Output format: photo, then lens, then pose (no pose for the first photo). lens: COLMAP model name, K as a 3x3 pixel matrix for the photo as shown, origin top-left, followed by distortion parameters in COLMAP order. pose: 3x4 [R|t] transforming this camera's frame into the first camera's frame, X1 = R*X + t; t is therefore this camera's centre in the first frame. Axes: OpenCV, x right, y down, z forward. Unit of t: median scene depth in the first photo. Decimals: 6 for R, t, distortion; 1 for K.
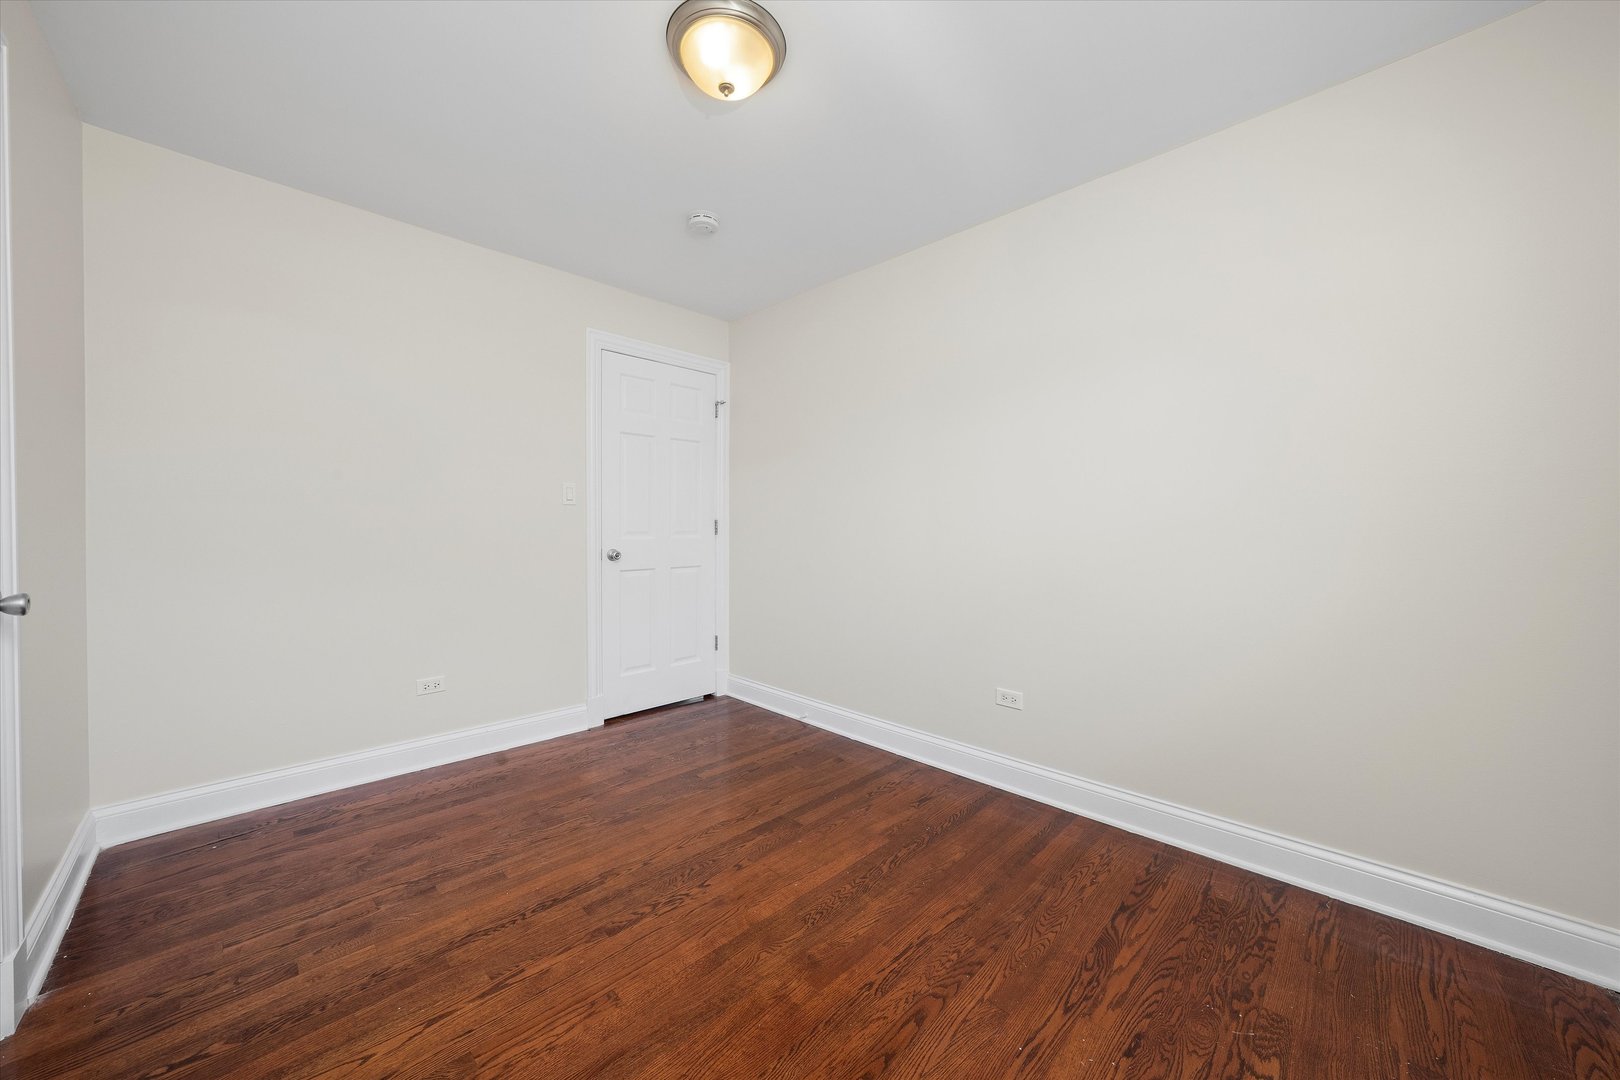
lens RADIAL K [[562.8, 0, 803.9], [0, 562.8, 529.1], [0, 0, 1]] dist [-0.017831, 0.005008]
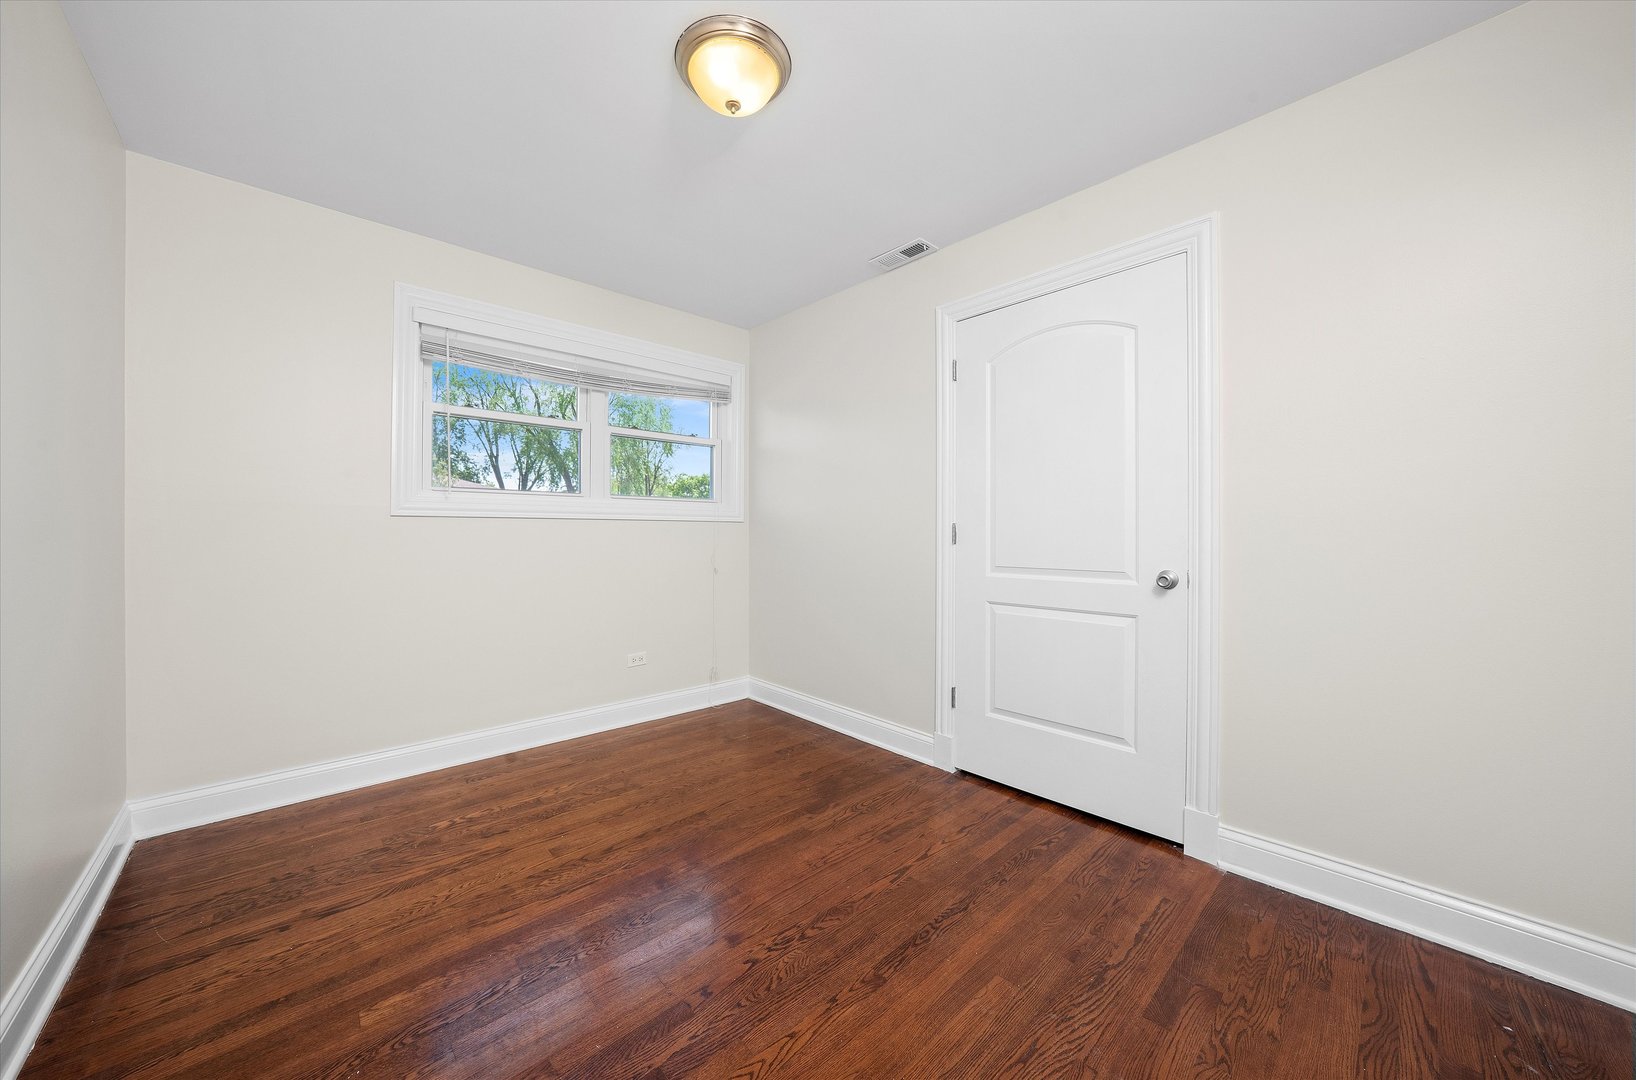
lens RADIAL K [[571.0, 0, 818.0], [0, 571.0, 540.0], [0, 0, 1]] dist [-0.000326, -0.000023]
pose [[-0.999461, -0.004843, 0.032483, -0.329928], [-0.004269, 0.999834, 0.017699, -0.006607], [-0.032563, 0.017551, -0.999316, 2.002255]]
